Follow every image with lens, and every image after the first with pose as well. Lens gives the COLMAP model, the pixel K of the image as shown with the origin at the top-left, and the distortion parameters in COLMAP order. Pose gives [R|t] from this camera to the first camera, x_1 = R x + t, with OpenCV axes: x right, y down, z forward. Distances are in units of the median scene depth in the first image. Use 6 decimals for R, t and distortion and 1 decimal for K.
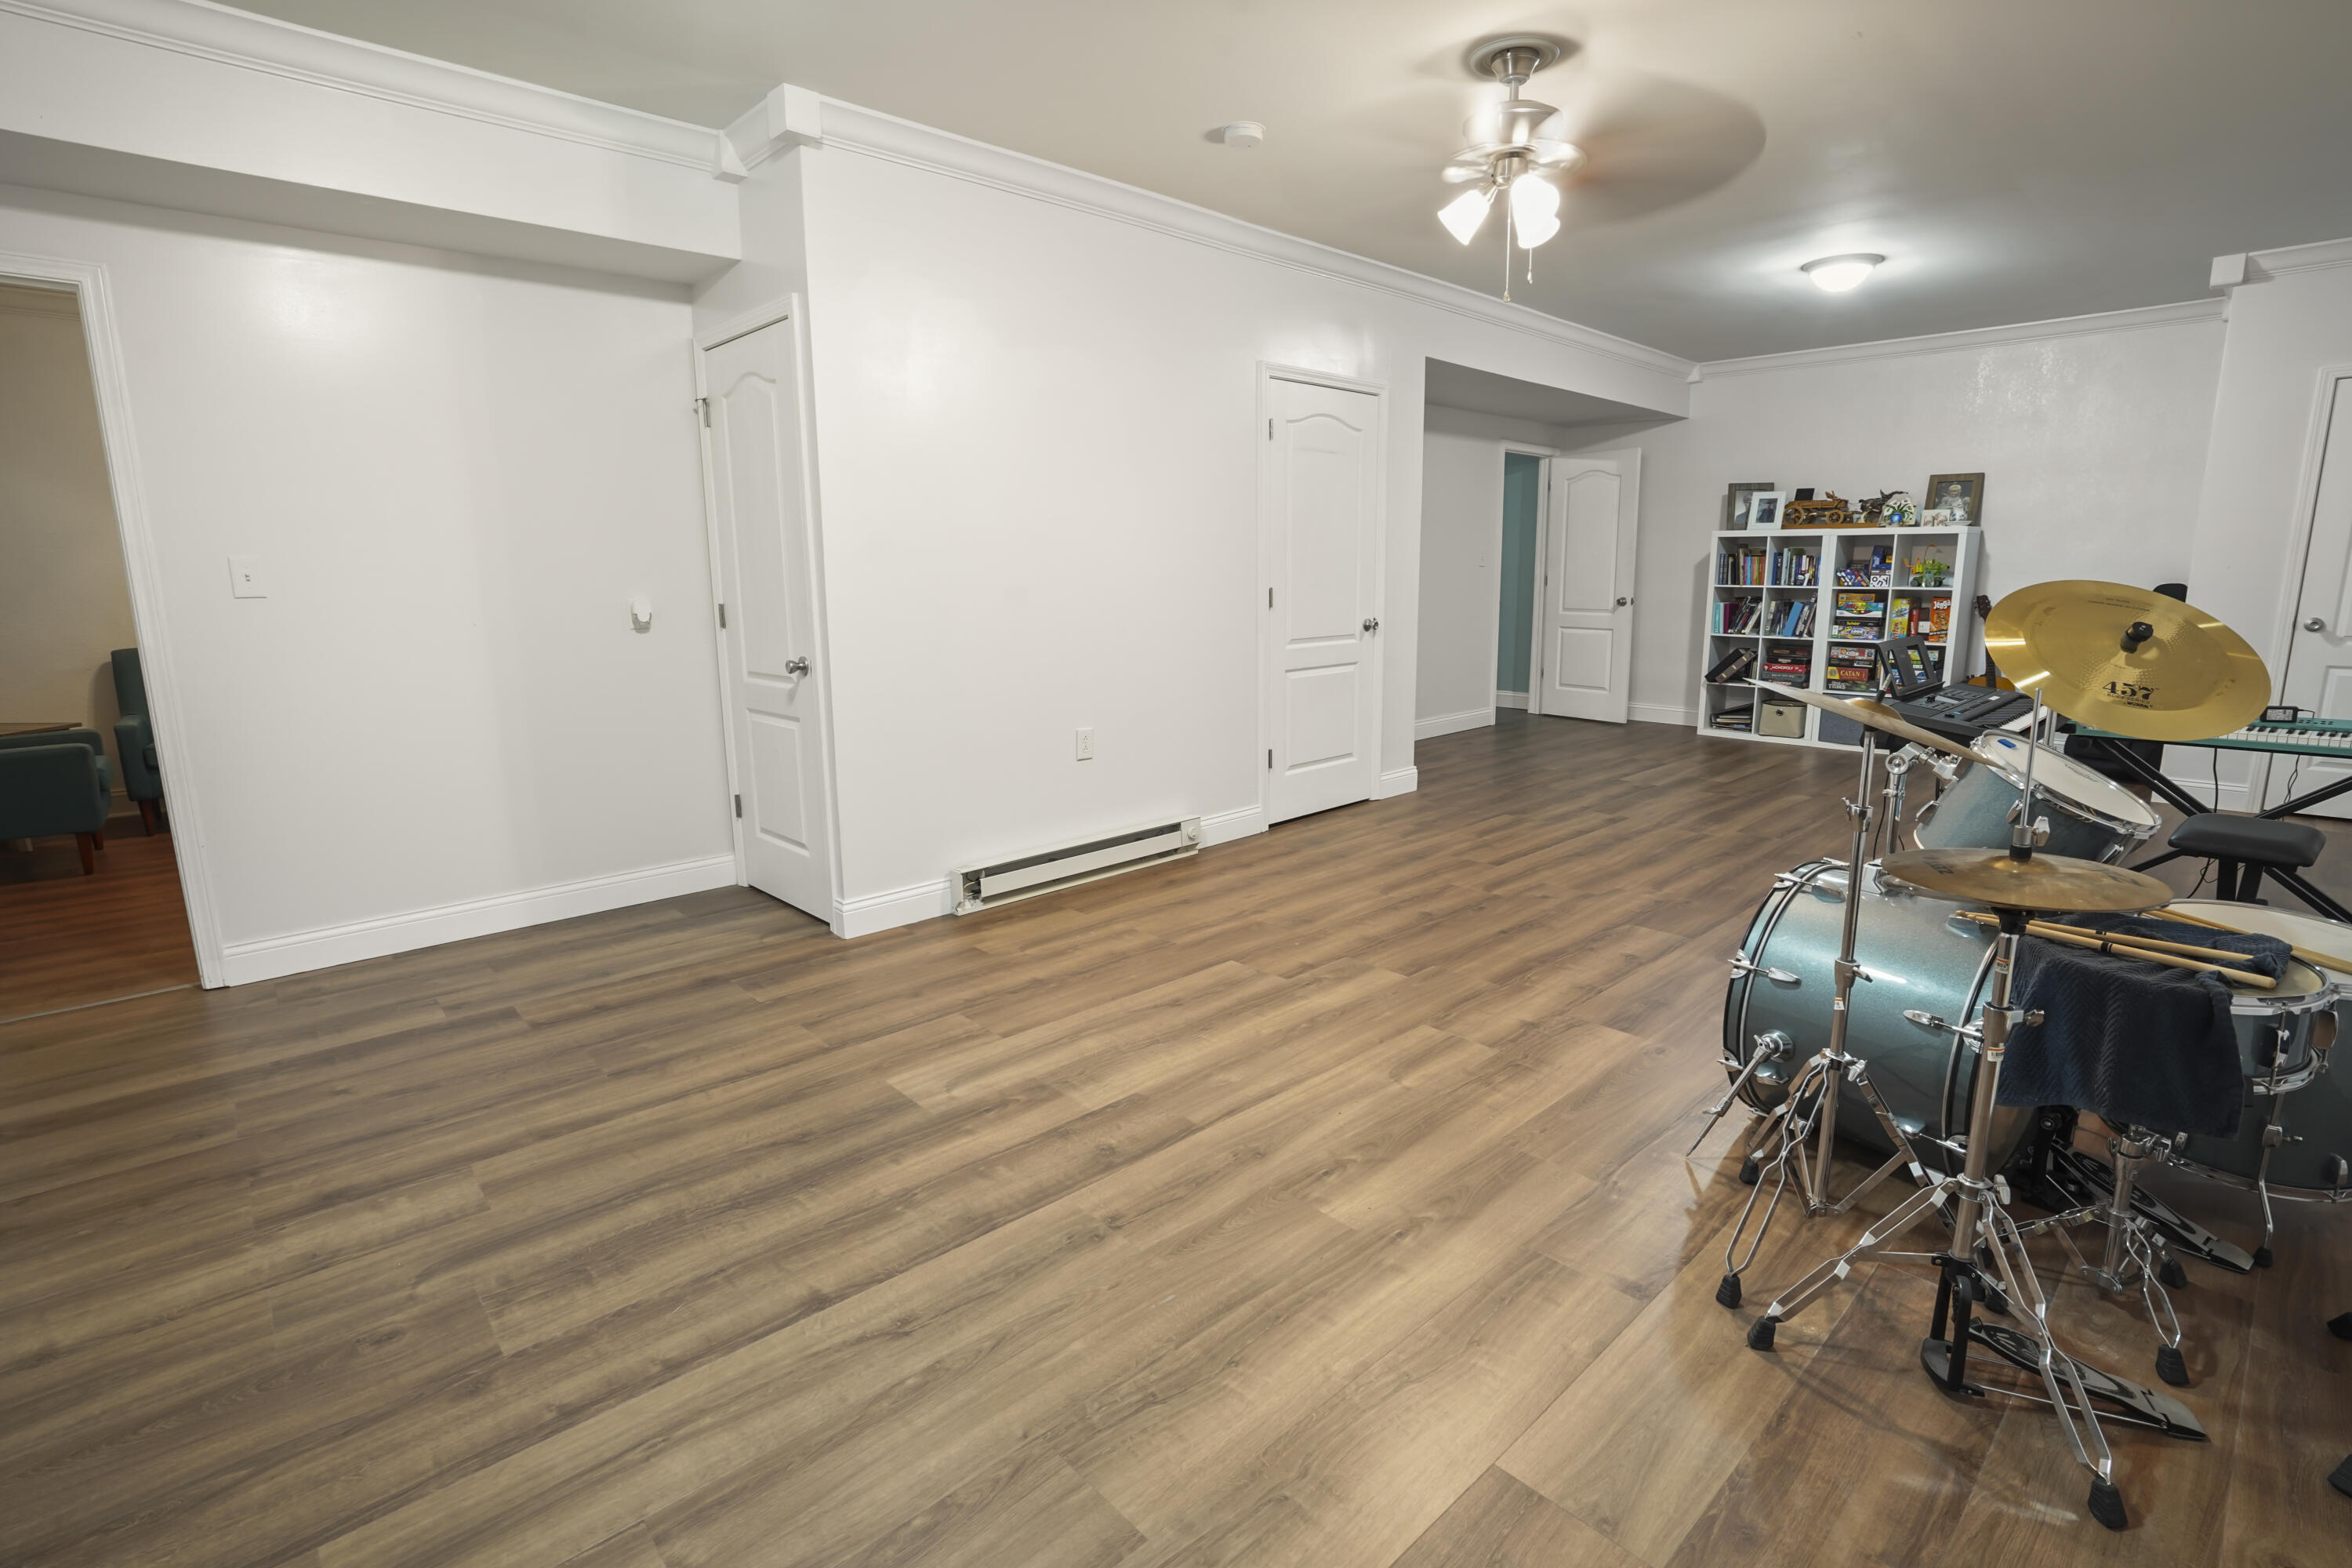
lens RADIAL K [[1098.6, 0, 1180.1], [0, 1098.6, 766.9], [0, 0, 1]] dist [-0.021825, 0.006215]
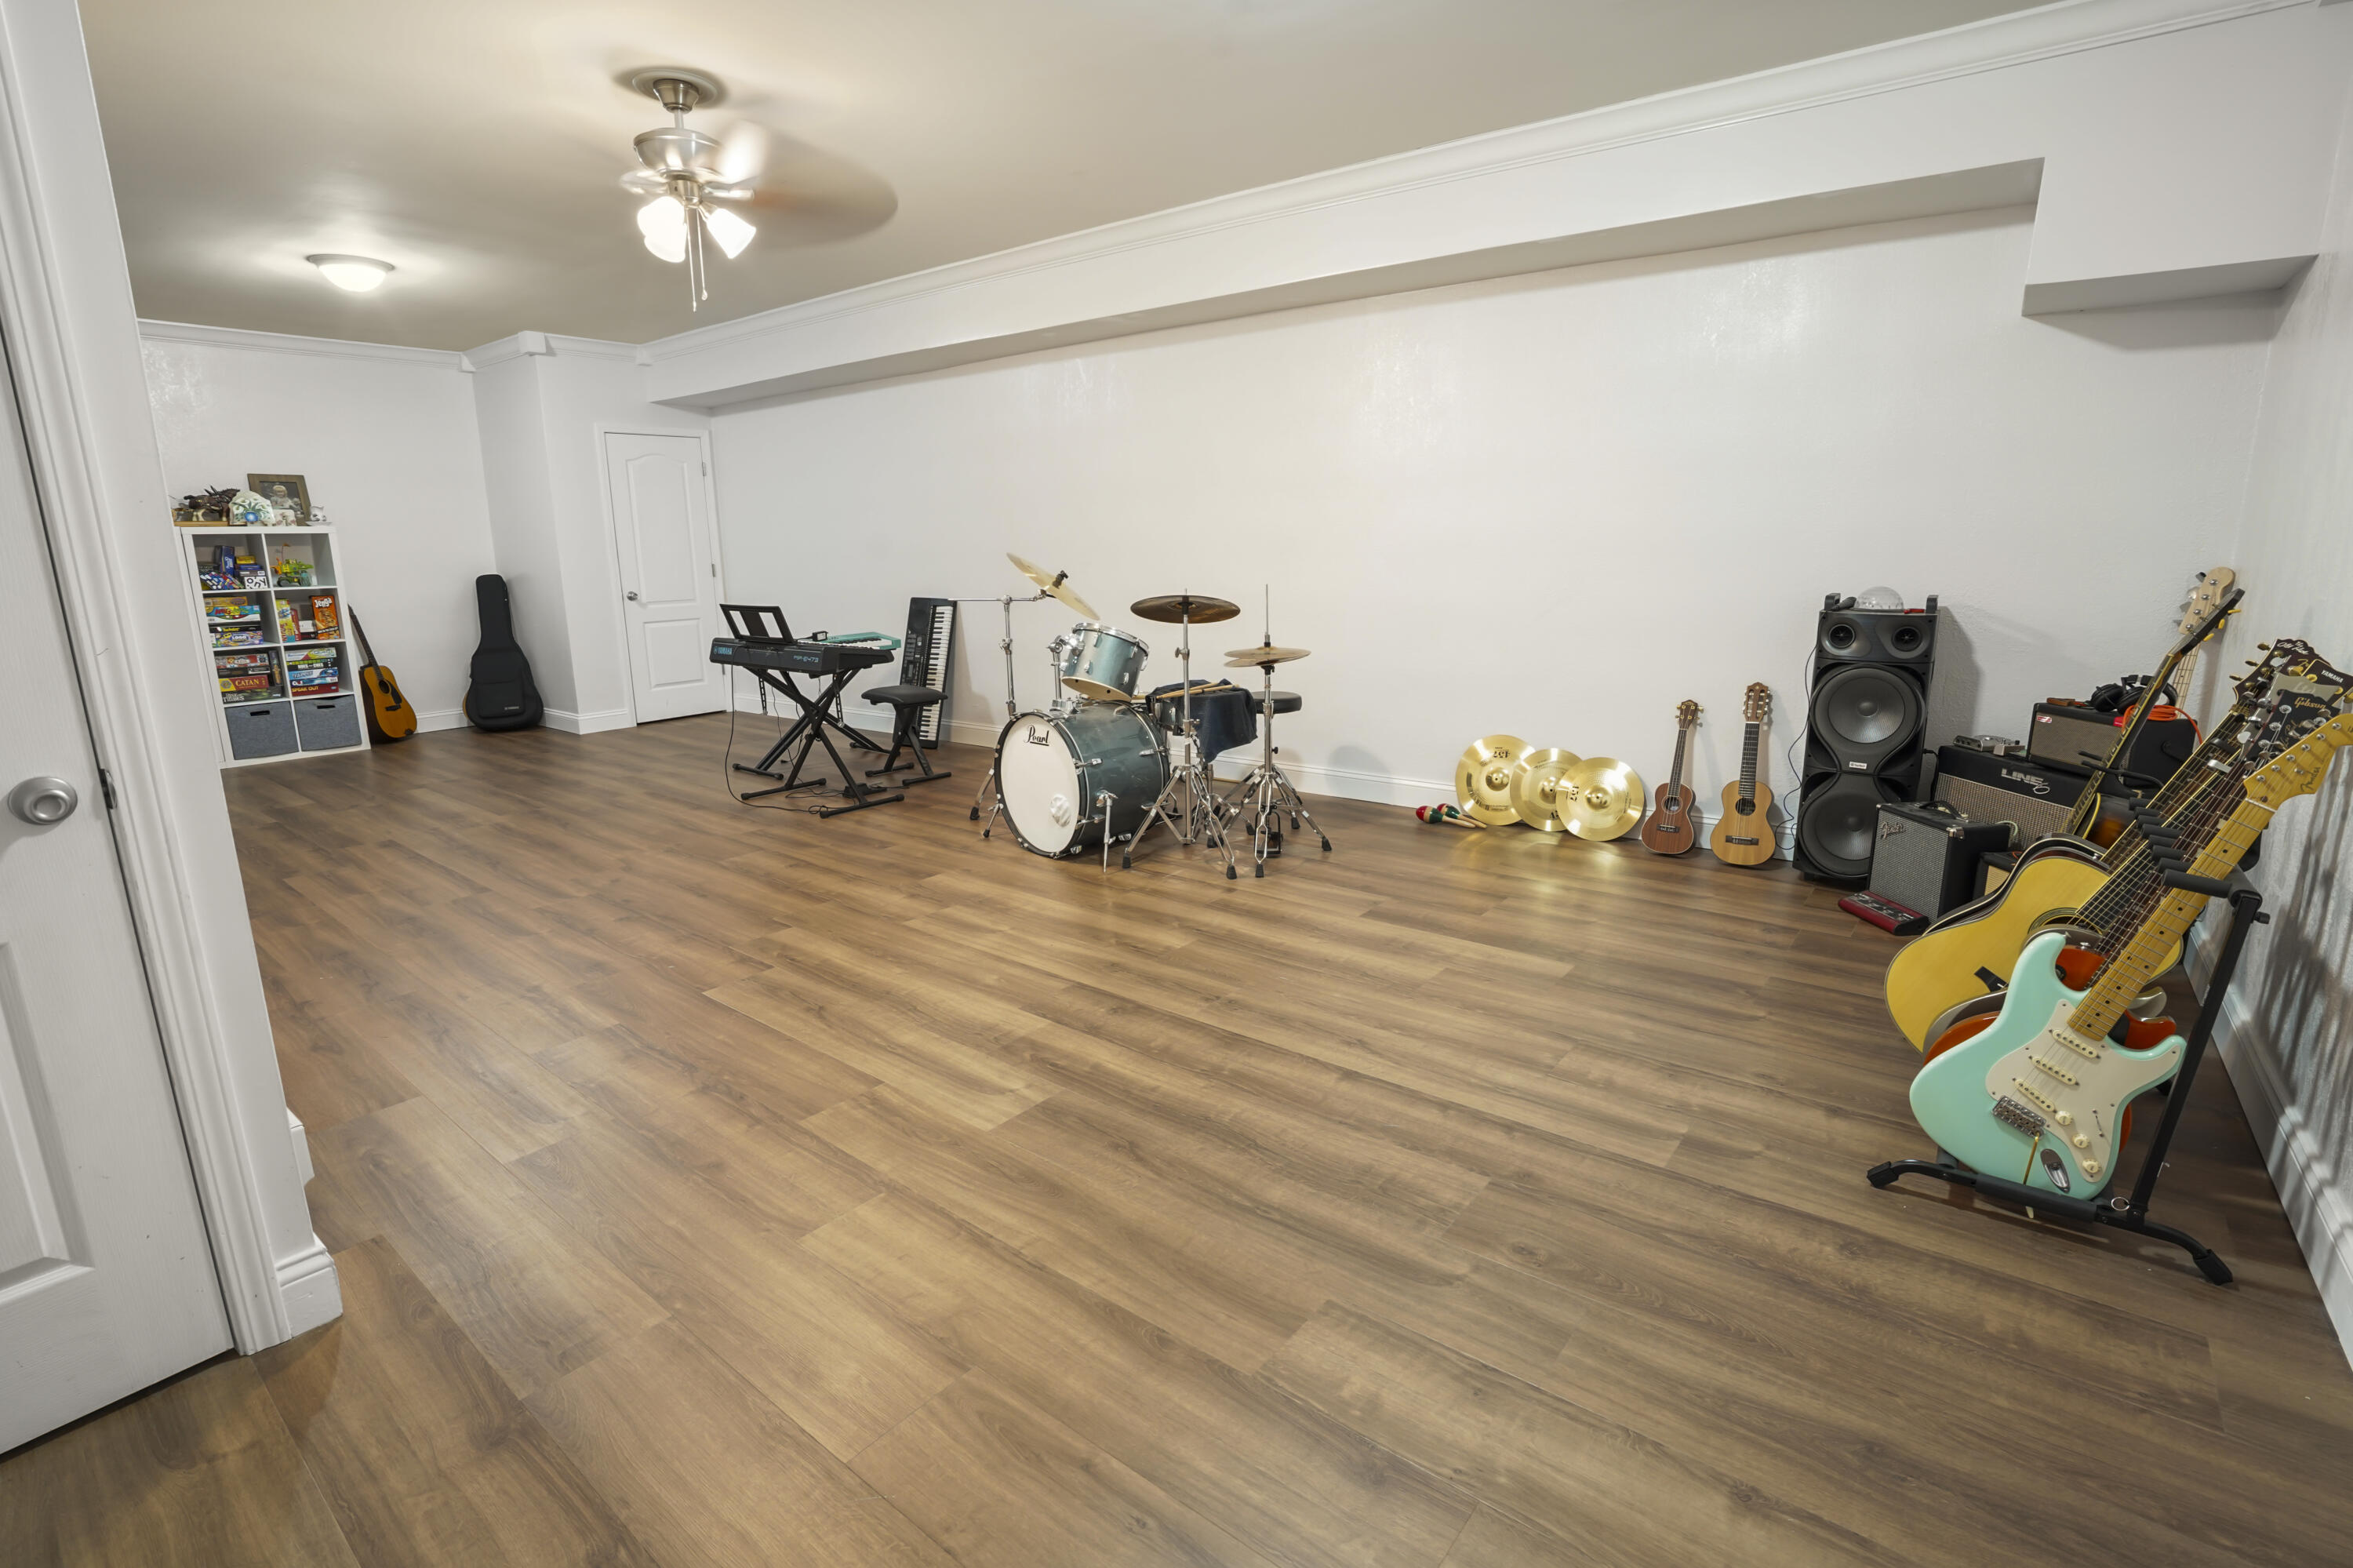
lens RADIAL K [[1099.1, 0, 1169.2], [0, 1099.1, 791.4], [0, 0, 1]] dist [-0.021825, 0.006215]
pose [[-0.158236, -0.198911, 0.967159, -1.068207], [0.193891, 0.954170, 0.227962, -0.137170], [-0.968177, 0.223595, -0.112417, 0.895047]]
